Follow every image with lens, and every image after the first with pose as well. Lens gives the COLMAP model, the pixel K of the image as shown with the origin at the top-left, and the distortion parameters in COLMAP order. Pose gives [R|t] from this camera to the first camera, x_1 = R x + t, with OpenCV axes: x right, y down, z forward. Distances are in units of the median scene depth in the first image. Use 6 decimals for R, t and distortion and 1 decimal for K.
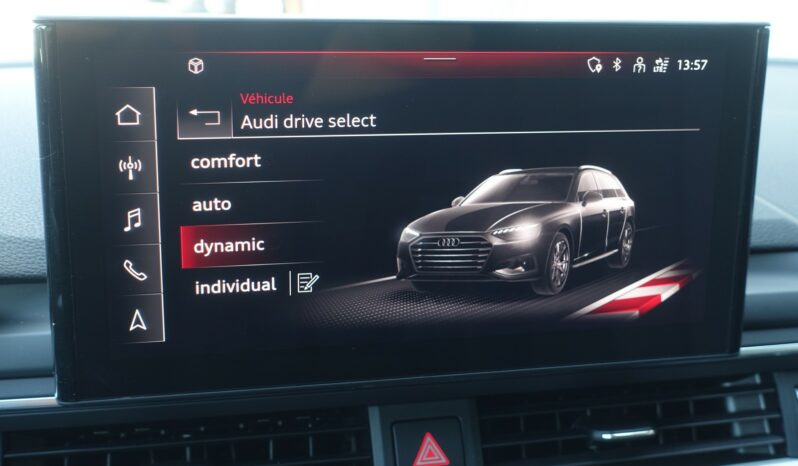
lens RADIAL K [[1015.0, 0, 396.7], [0, 1015.0, 237.5], [0, 0, 1]] dist [-0.013717, 0.000000]
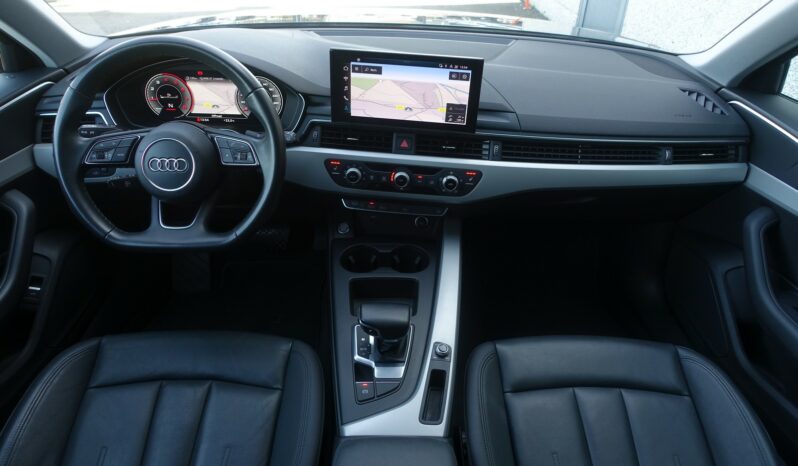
lens RADIAL K [[556.6, 0, 400.9], [0, 556.6, 236.8], [0, 0, 1]] dist [-0.000380, 0.000734]
pose [[0.940827, 0.200050, -0.273541, 0.868954], [-0.105735, 0.940163, 0.323904, -0.236089], [0.321970, -0.275815, 0.905683, -1.584373]]
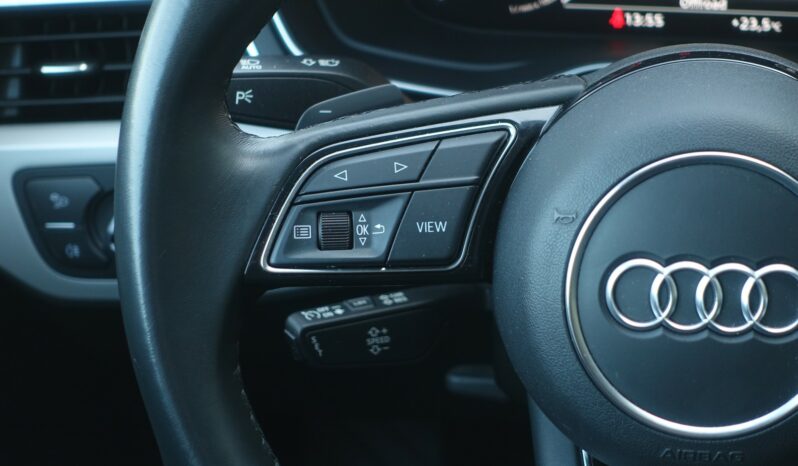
lens RADIAL K [[1672.1, 0, 402.8], [0, 1672.1, 232.1], [0, 0, 1]] dist [-0.152022, 0.000000]
pose [[0.867910, 0.213404, -0.448542, -0.363871], [-0.079930, 0.951241, 0.297912, -0.072299], [0.490248, -0.222709, 0.842650, -0.894478]]
